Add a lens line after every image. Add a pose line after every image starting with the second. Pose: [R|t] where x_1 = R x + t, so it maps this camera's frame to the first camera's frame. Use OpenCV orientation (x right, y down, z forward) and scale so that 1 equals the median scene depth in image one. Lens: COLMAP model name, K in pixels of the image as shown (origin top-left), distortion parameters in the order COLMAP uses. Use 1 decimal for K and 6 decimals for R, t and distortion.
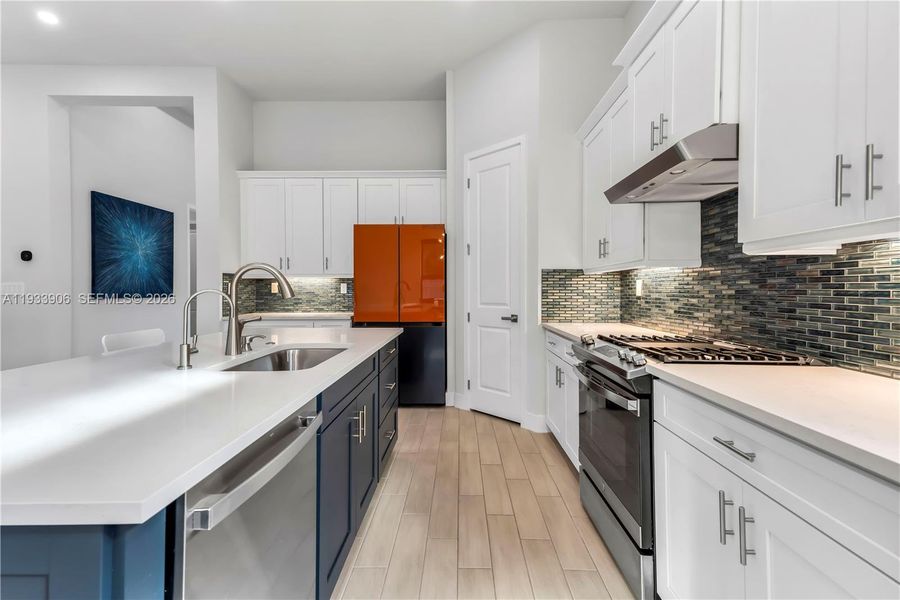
lens RADIAL K [[403.0, 0, 450.2], [0, 403.0, 285.4], [0, 0, 1]] dist [-0.001599, -0.000229]
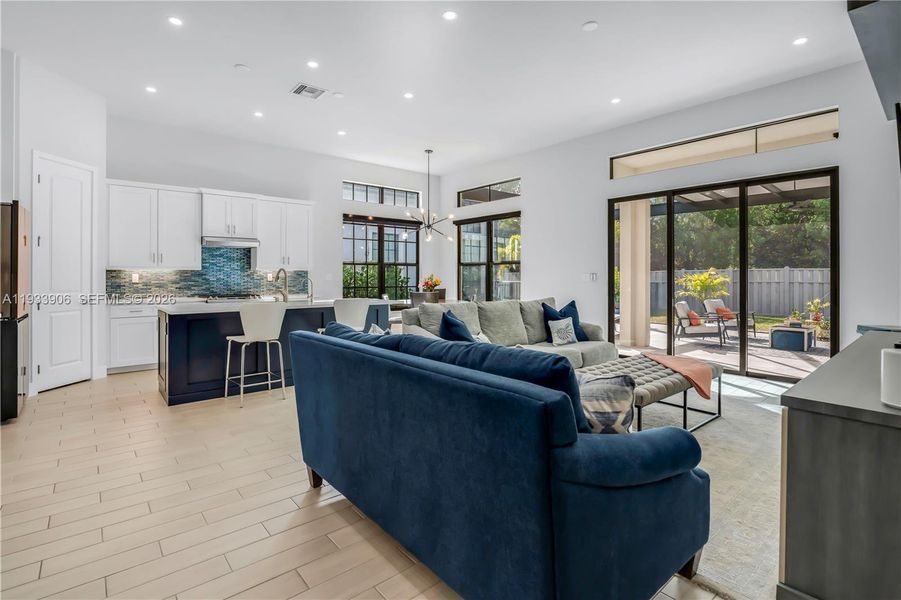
lens RADIAL K [[435.8, 0, 453.2], [0, 435.8, 272.8], [0, 0, 1]] dist [-0.010051, -0.000316]
pose [[-0.669001, 0.009067, 0.743206, -1.521078], [-0.005411, 0.999840, -0.017069, 0.006491], [-0.743242, -0.015441, -0.668845, 0.949465]]
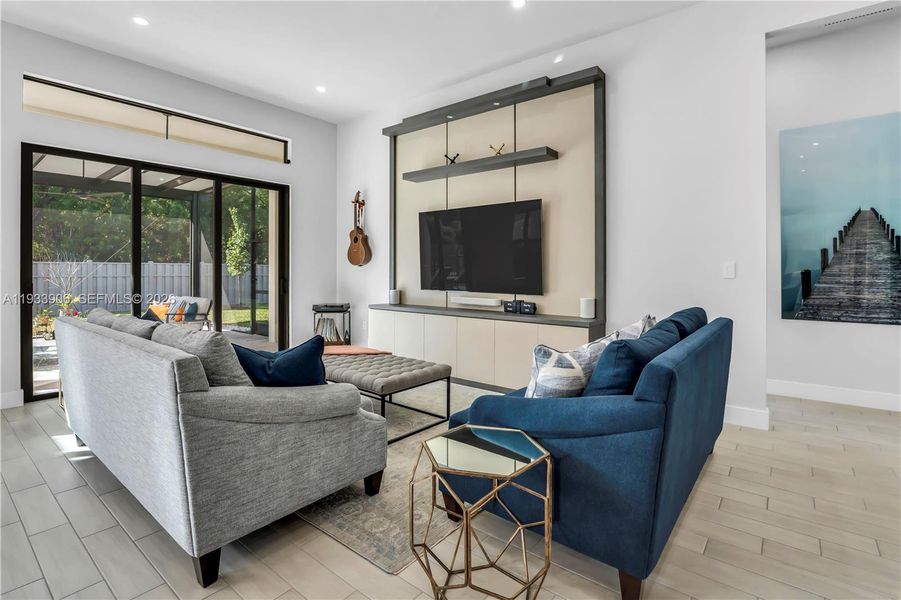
lens RADIAL K [[435.8, 0, 453.2], [0, 435.8, 272.8], [0, 0, 1]] dist [-0.010051, -0.000316]
pose [[-0.611592, 0.011036, -0.791096, -0.500204], [0.010629, 0.999927, 0.005732, -0.003710], [0.791102, -0.004903, -0.611665, 0.788776]]
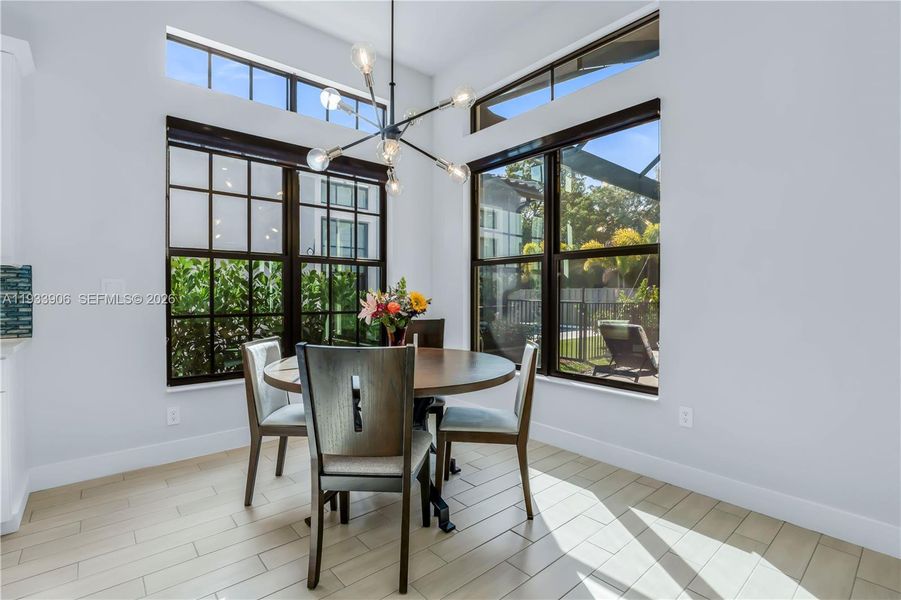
lens RADIAL K [[425.6, 0, 452.2], [0, 425.6, 295.1], [0, 0, 1]] dist [-0.002412, -0.000275]
pose [[-0.667133, -0.006570, 0.744910, -0.538893], [-0.012211, 0.999923, -0.002117, 0.003092], [-0.744839, -0.010509, -0.667162, 0.088140]]
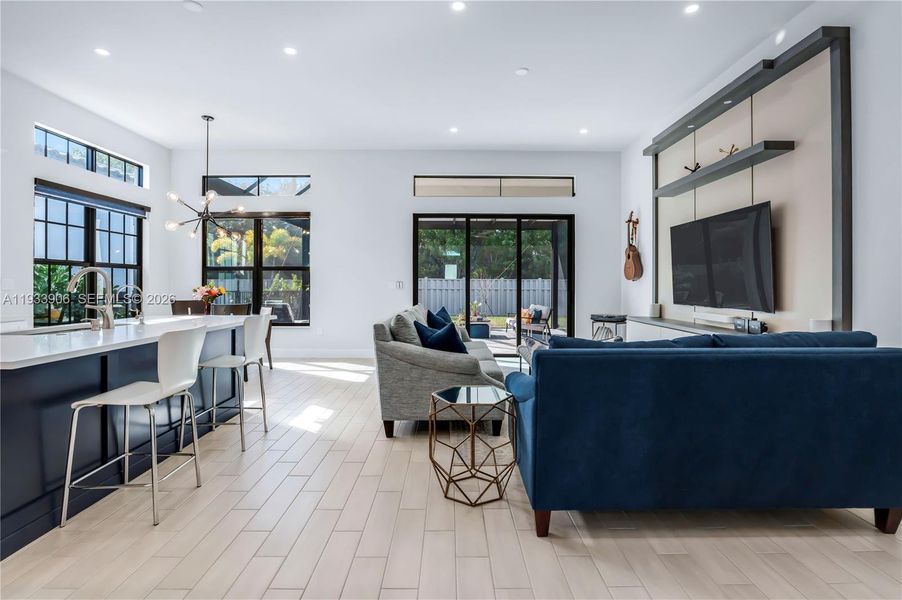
lens RADIAL K [[427.8, 0, 451.0], [0, 427.8, 282.0], [0, 0, 1]] dist [-0.005306, -0.000650]
pose [[-0.999685, 0.000061, -0.025097, -0.793559], [0.000487, 0.999856, -0.016957, 0.009626], [0.025092, -0.016964, -0.999541, 1.188185]]
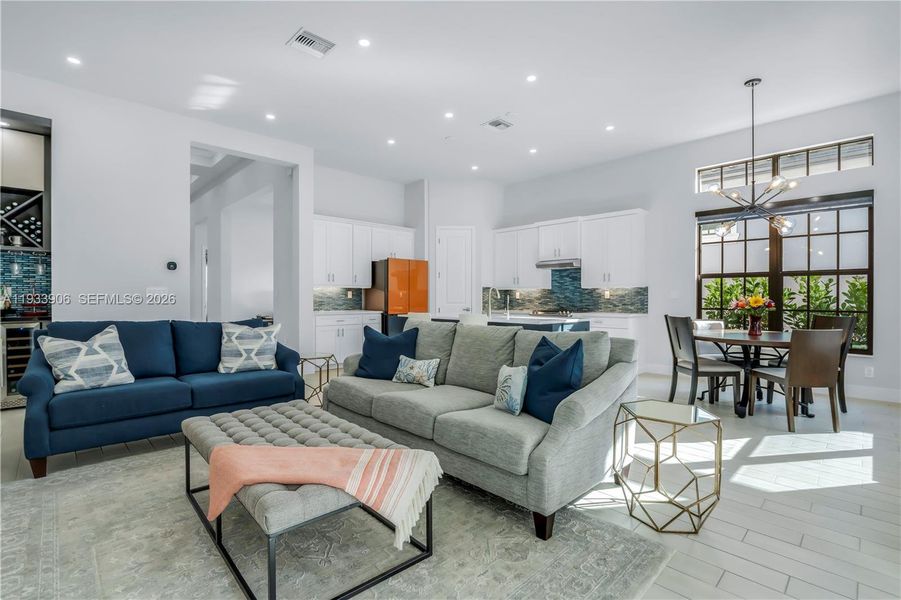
lens RADIAL K [[427.6, 0, 450.5], [0, 427.6, 300.0], [0, 0, 1]] dist [-0.004206, -0.001264]
pose [[0.707544, -0.001467, 0.706668, -1.378612], [-0.010117, 0.999874, 0.012204, 0.005074], [-0.706597, -0.015784, 0.707440, -0.505070]]
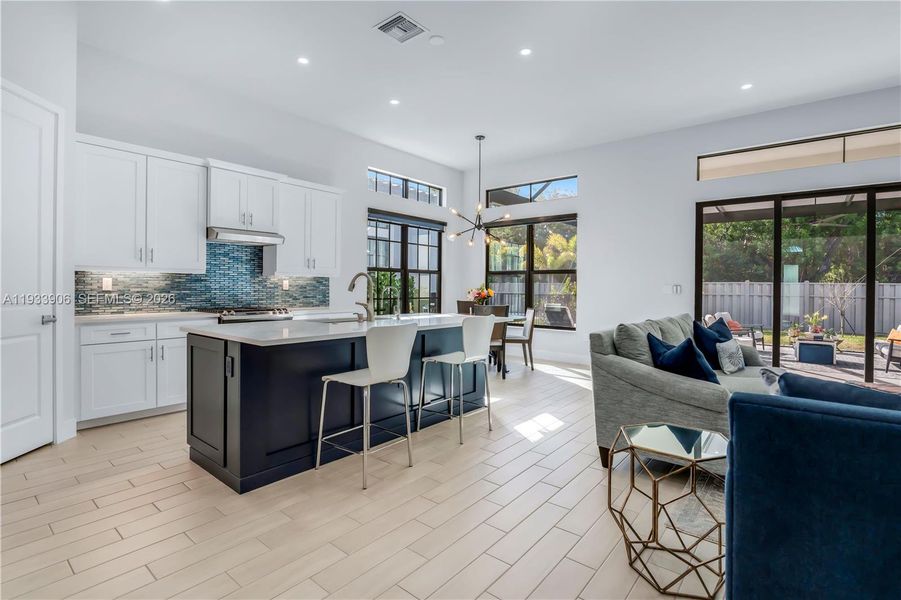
lens RADIAL K [[432.4, 0, 458.7], [0, 432.4, 287.2], [0, 0, 1]] dist [-0.011839, -0.000128]
pose [[-0.794510, -0.006576, 0.607216, -0.934507], [-0.015139, 0.999845, -0.008980, 0.009358], [-0.607063, -0.016327, -0.794486, 1.066135]]
